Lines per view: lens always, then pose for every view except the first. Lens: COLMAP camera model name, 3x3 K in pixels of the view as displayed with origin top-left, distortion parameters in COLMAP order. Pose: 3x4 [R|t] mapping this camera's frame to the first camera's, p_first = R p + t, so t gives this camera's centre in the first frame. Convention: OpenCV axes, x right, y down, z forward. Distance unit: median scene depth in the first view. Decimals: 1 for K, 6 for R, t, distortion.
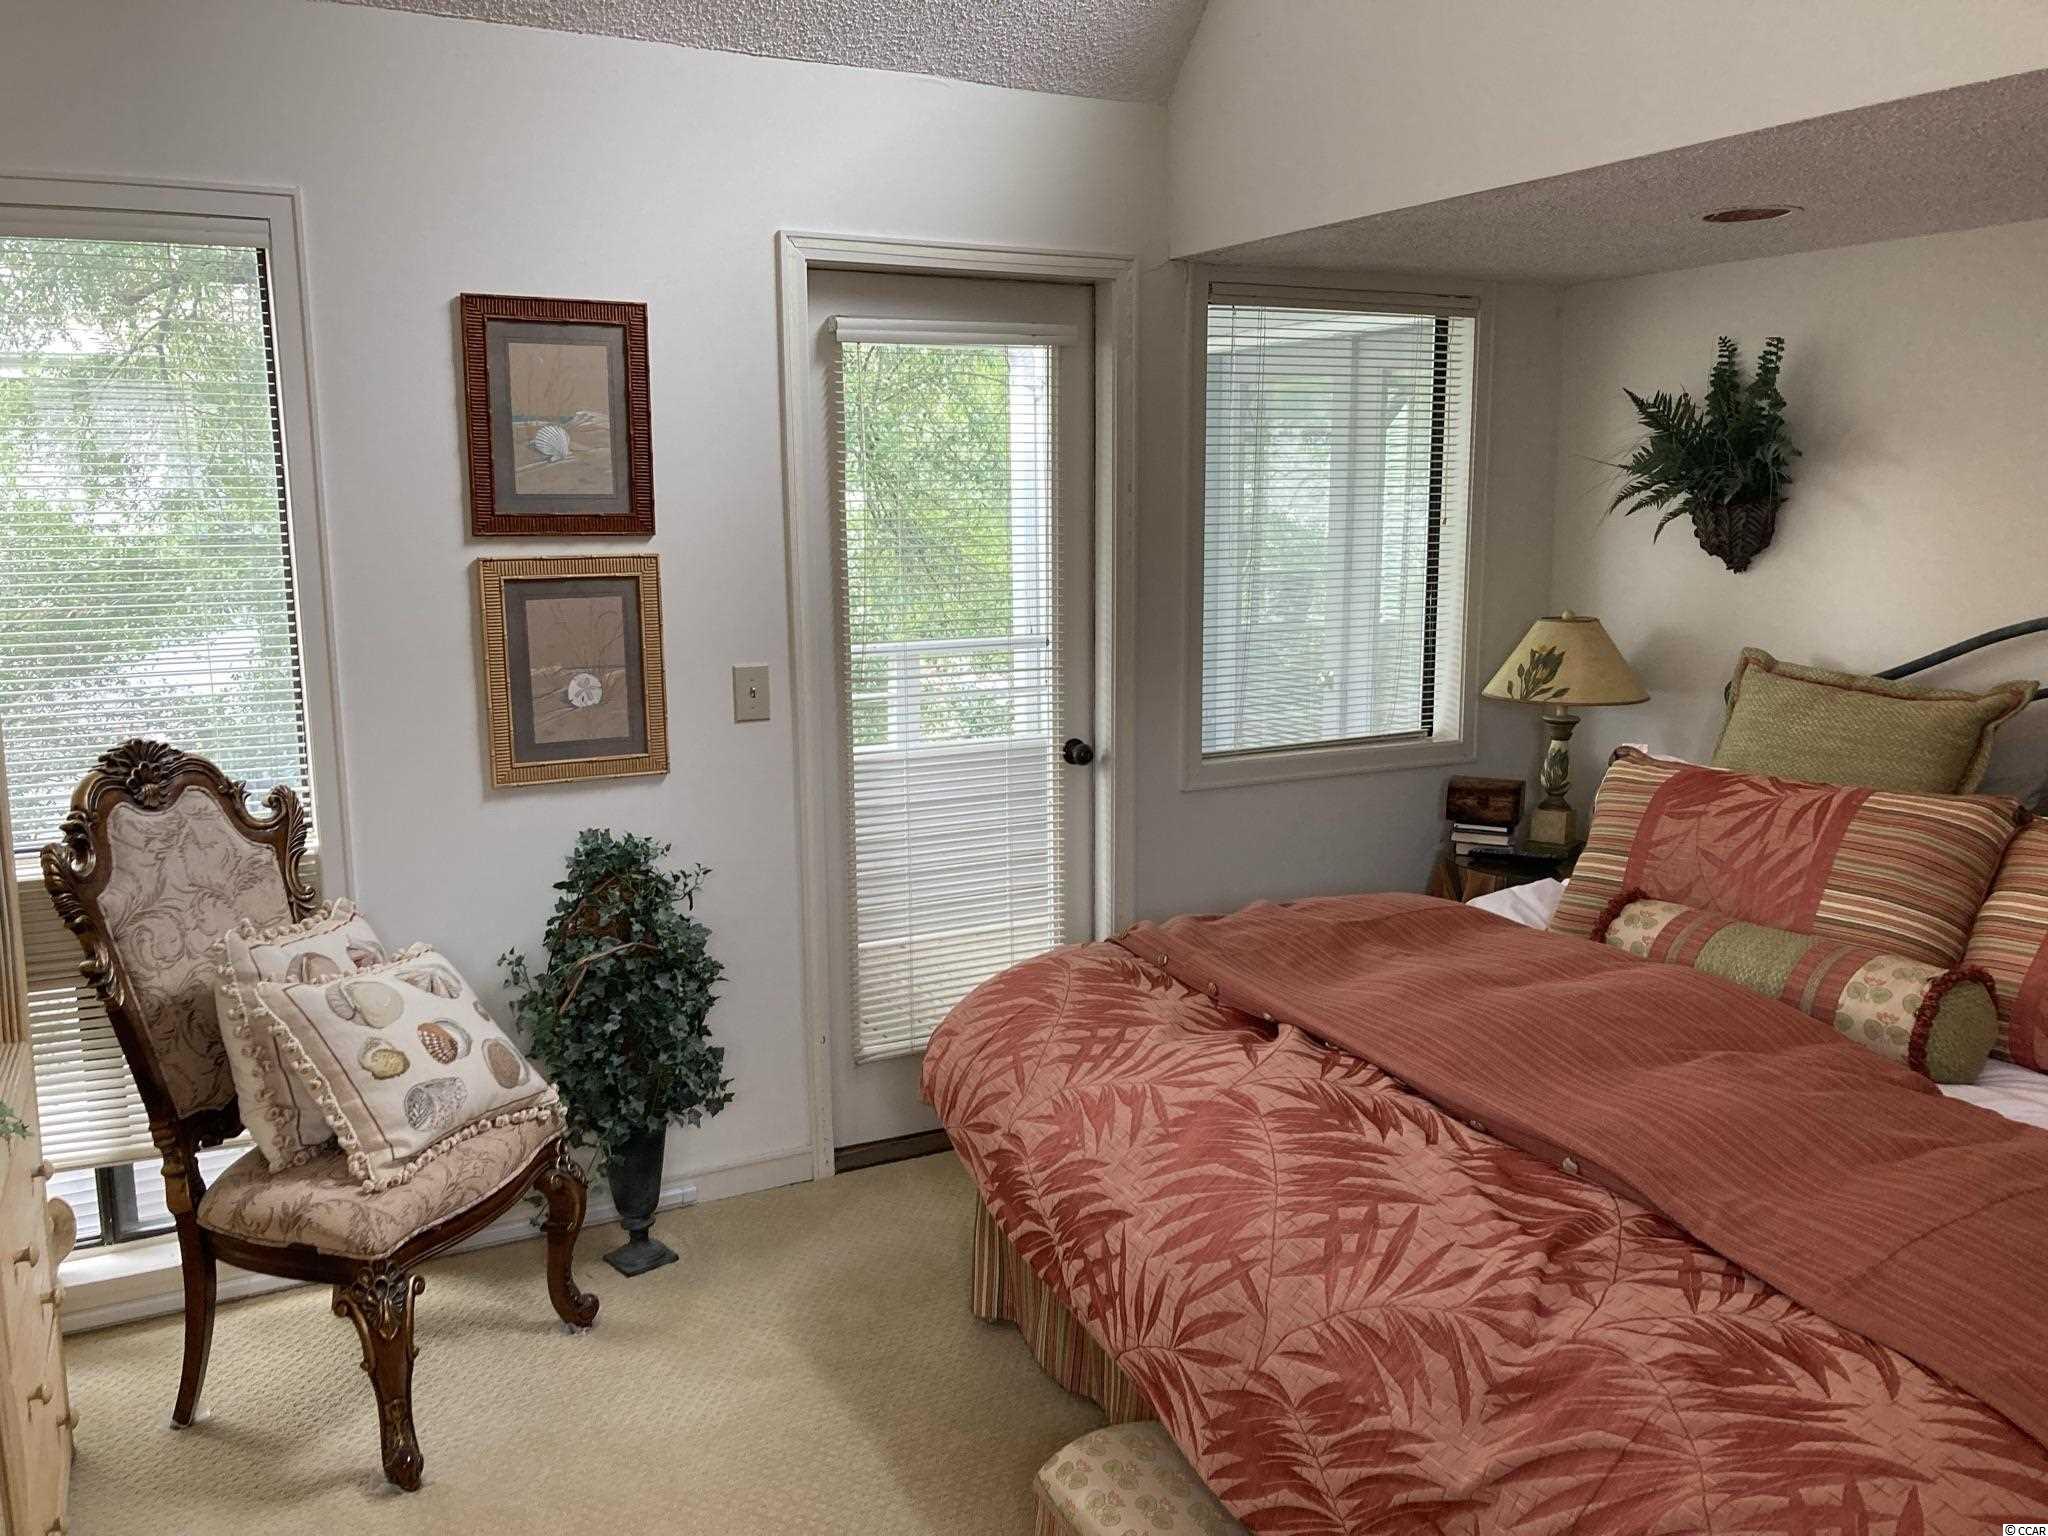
lens RADIAL K [[1654.1, 0, 1017.3], [0, 1654.1, 772.2], [0, 0, 1]] dist [-0.005089, 0.009158]
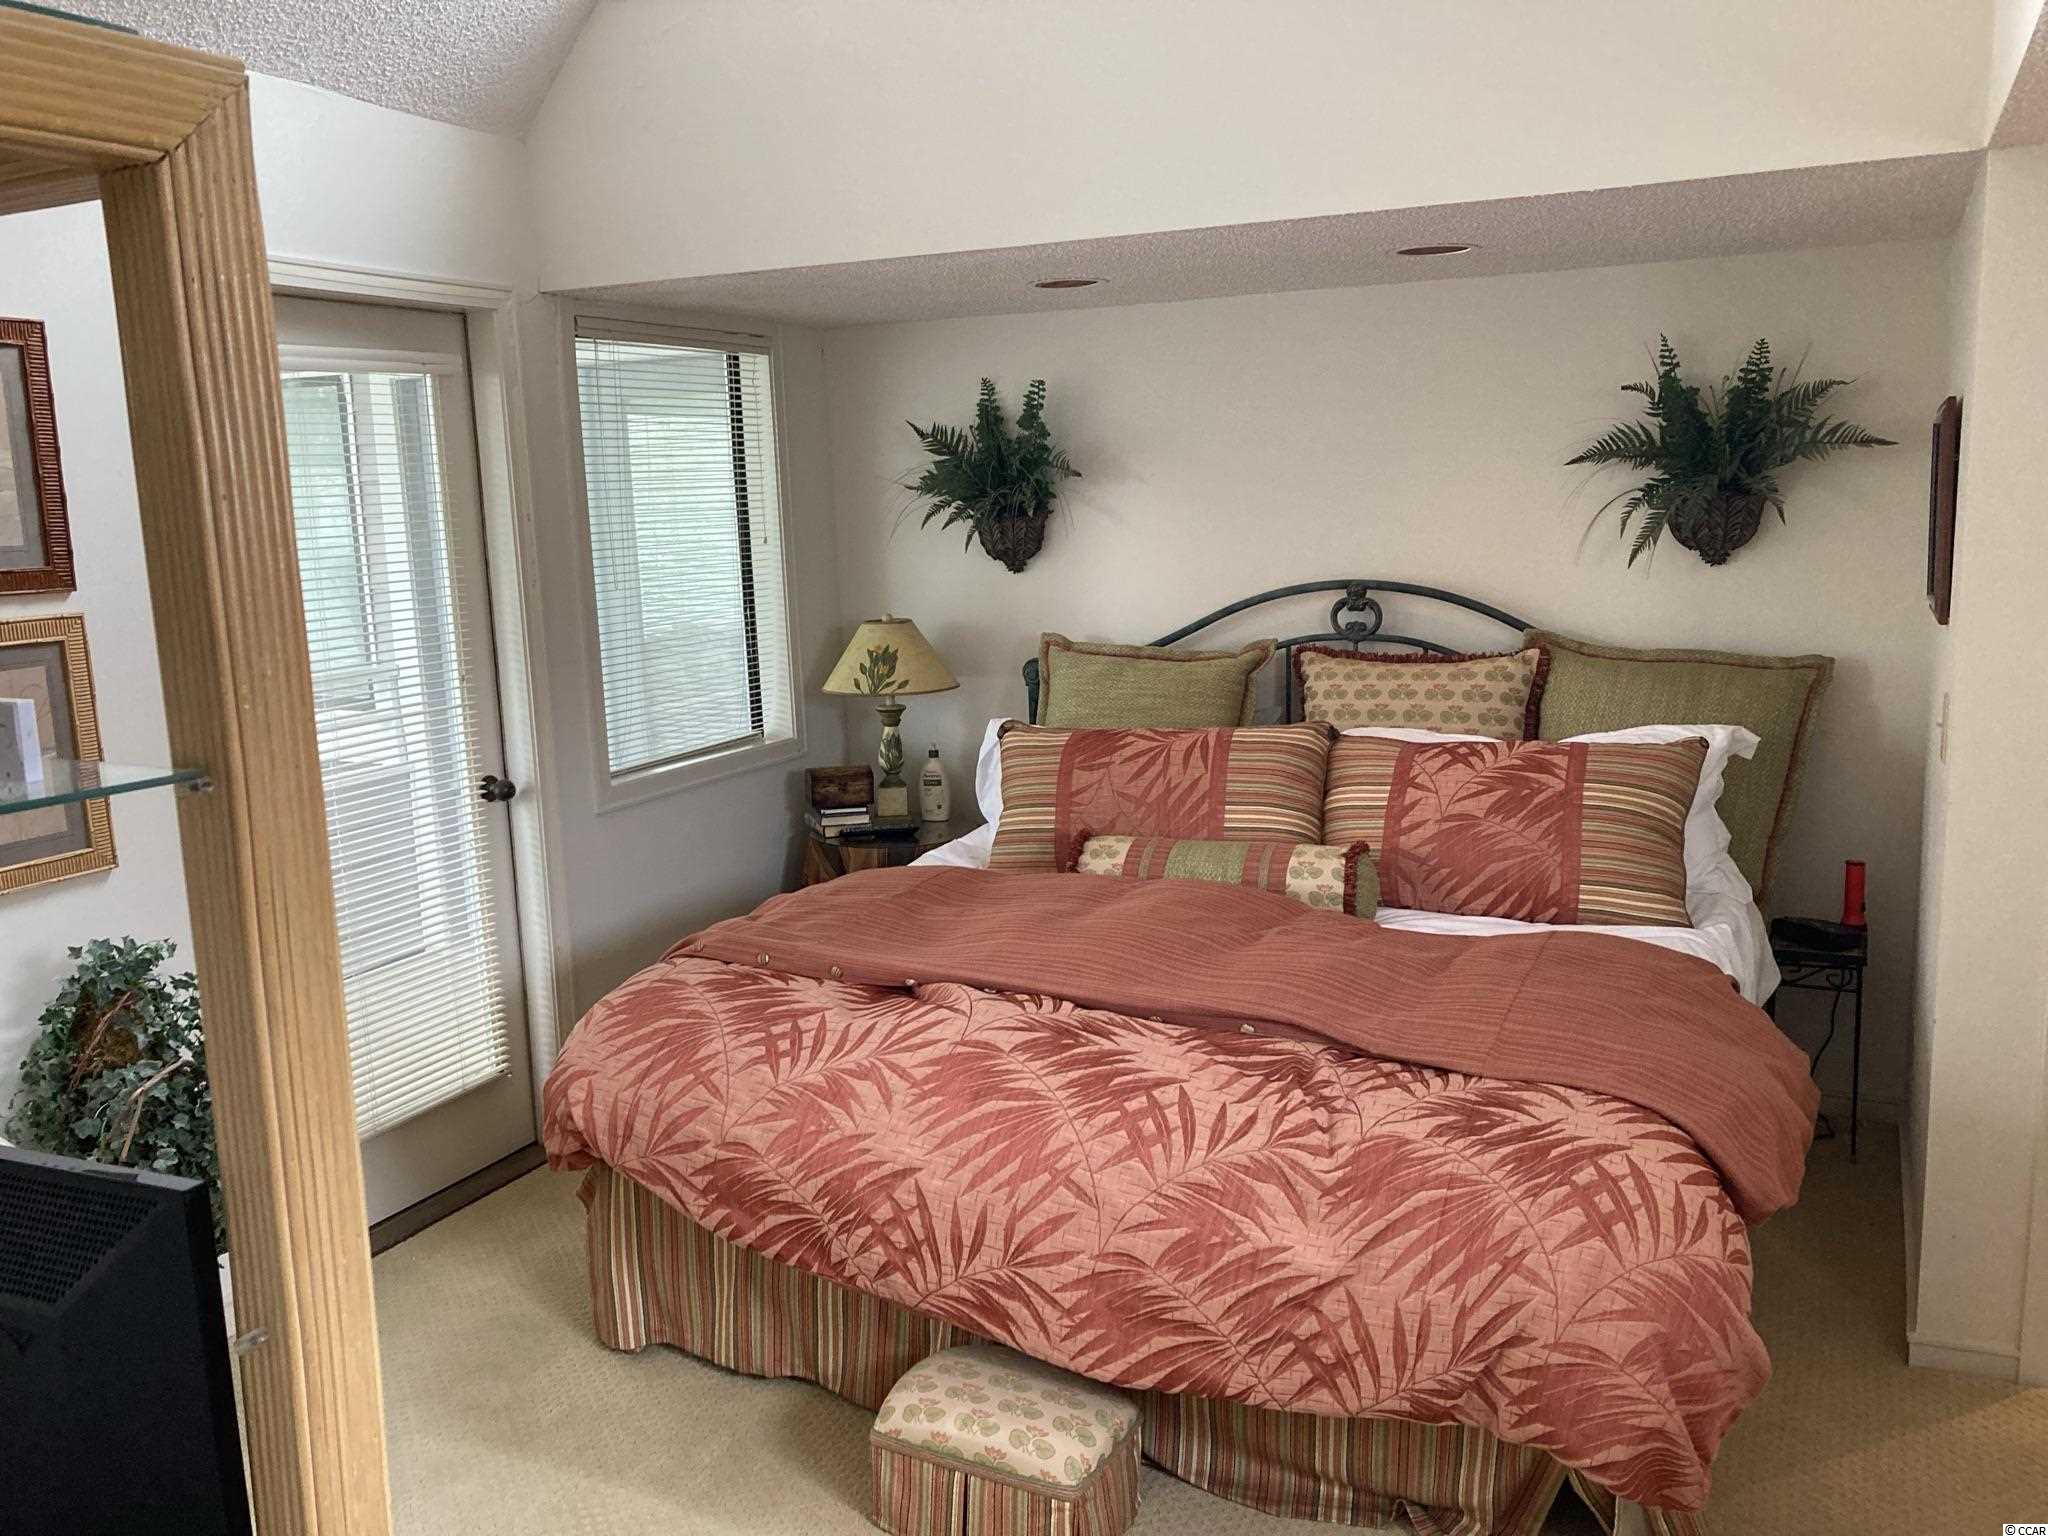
lens RADIAL K [[1619.3, 0, 1024.0], [0, 1619.3, 768.0], [0, 0, 1]] dist [0.034877, -0.072292]
pose [[0.804662, -0.122134, 0.581035, -0.381421], [0.129419, 0.991162, 0.029114, -0.017038], [-0.579456, 0.051770, 0.813357, 0.048484]]
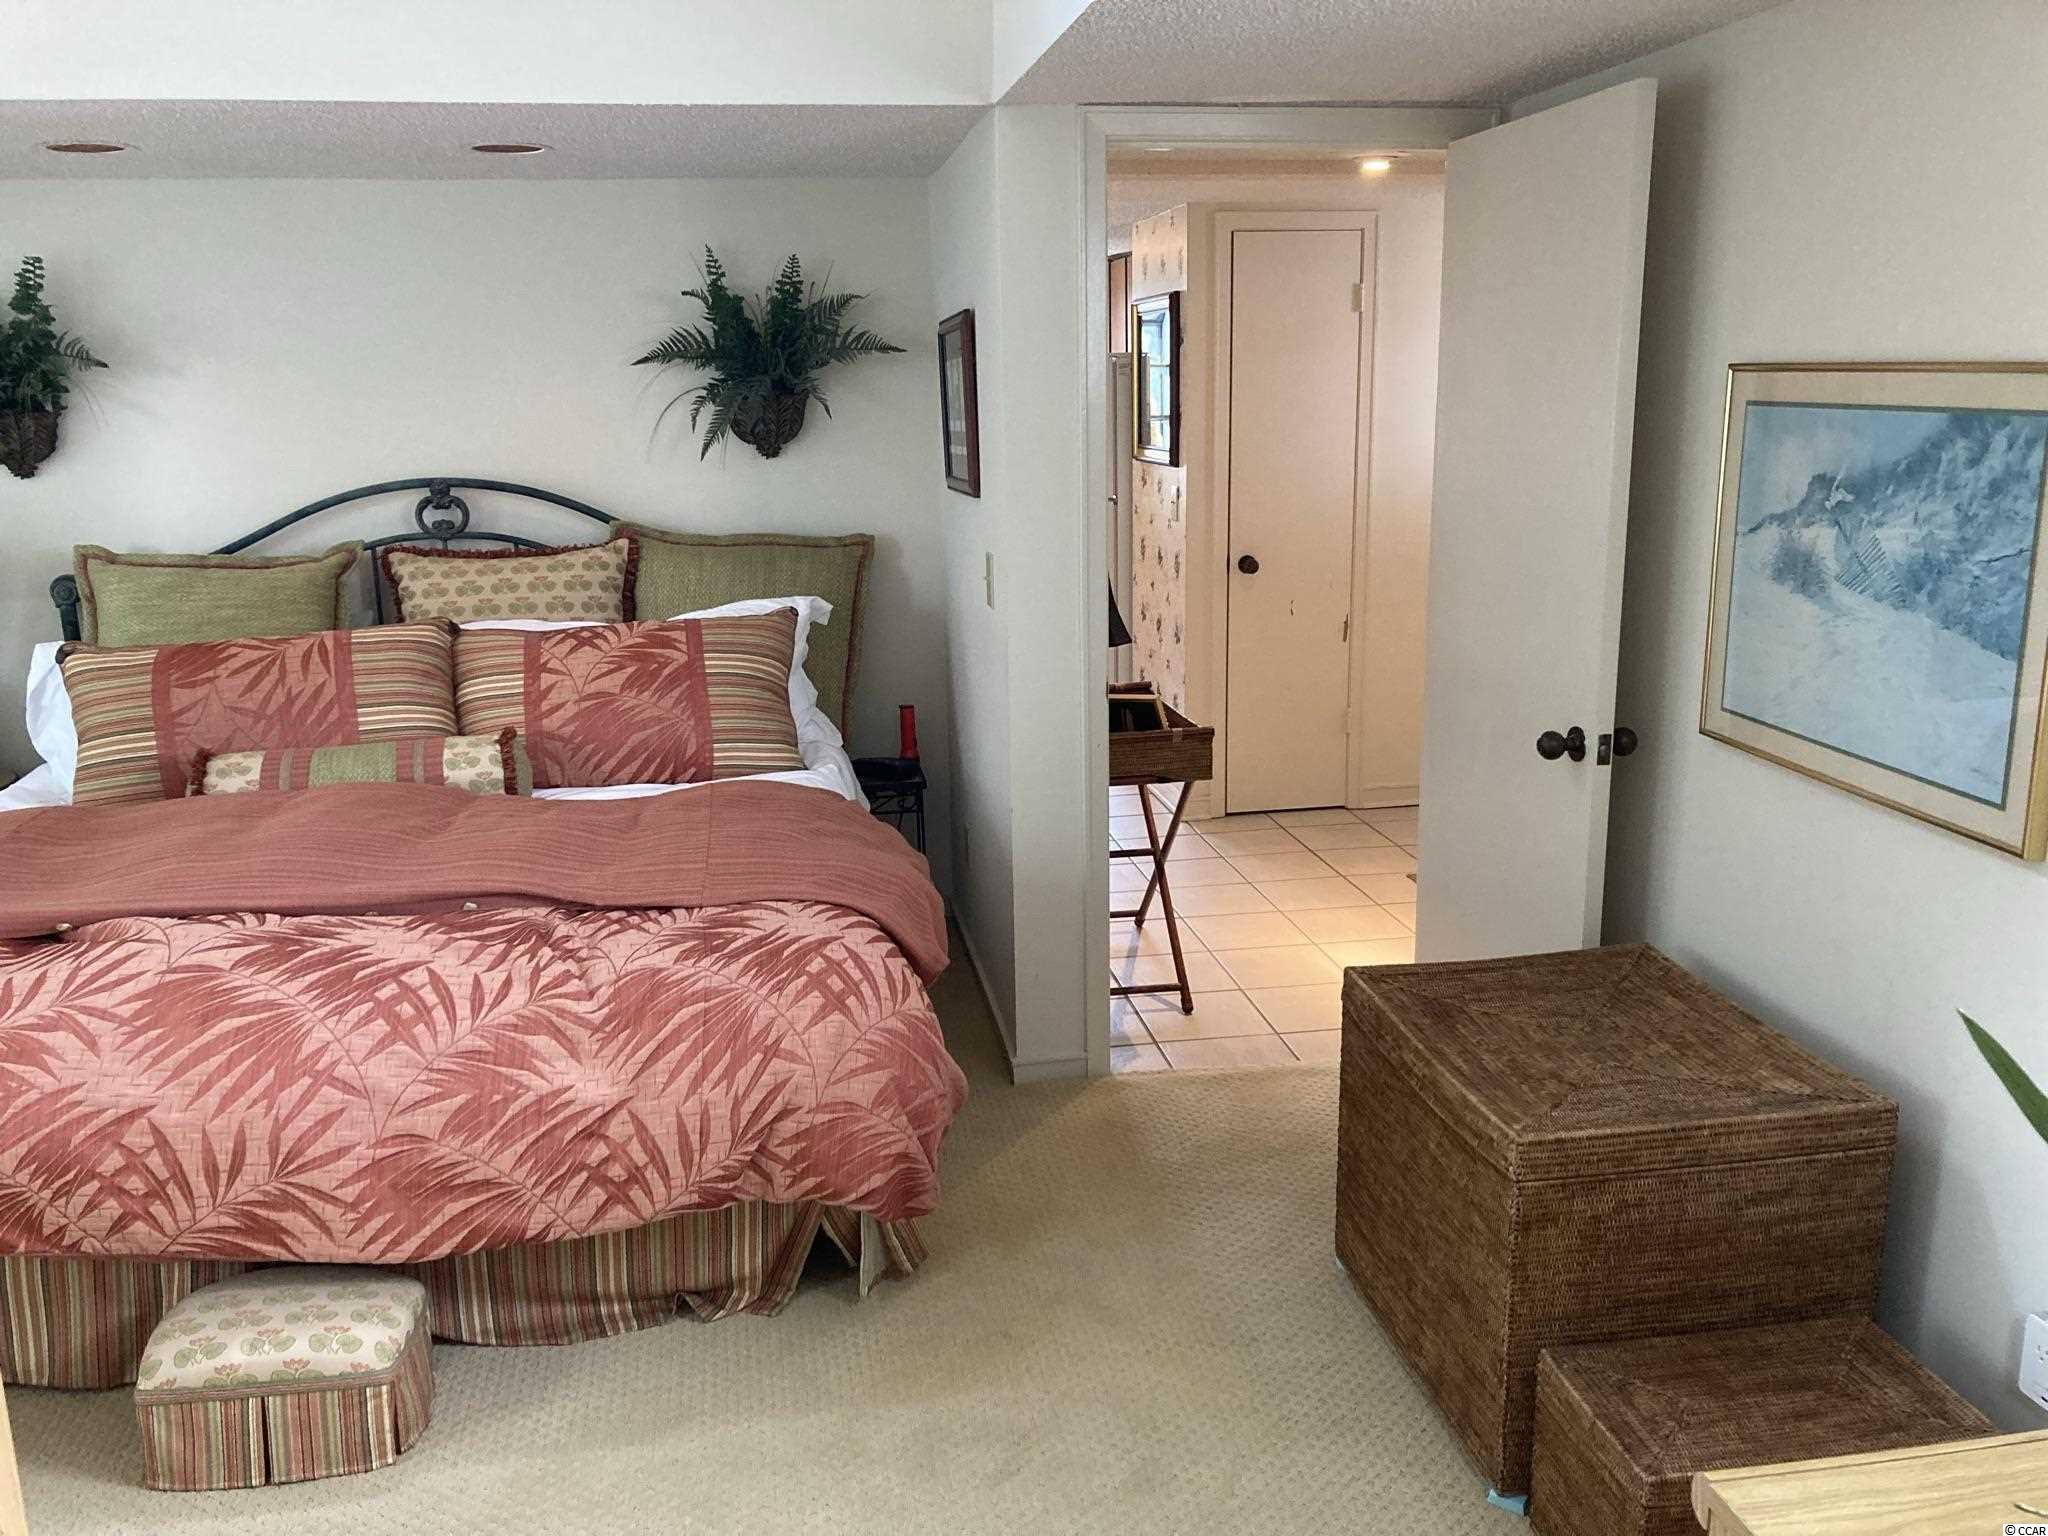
lens RADIAL K [[1640.9, 0, 965.7], [0, 1640.9, 756.9], [0, 0, 1]] dist [0.013947, 0.003111]
pose [[0.335767, -0.215815, 0.916888, -0.525430], [0.181526, 0.969978, 0.161836, -0.013497], [-0.924288, 0.112100, 0.364863, 0.108060]]
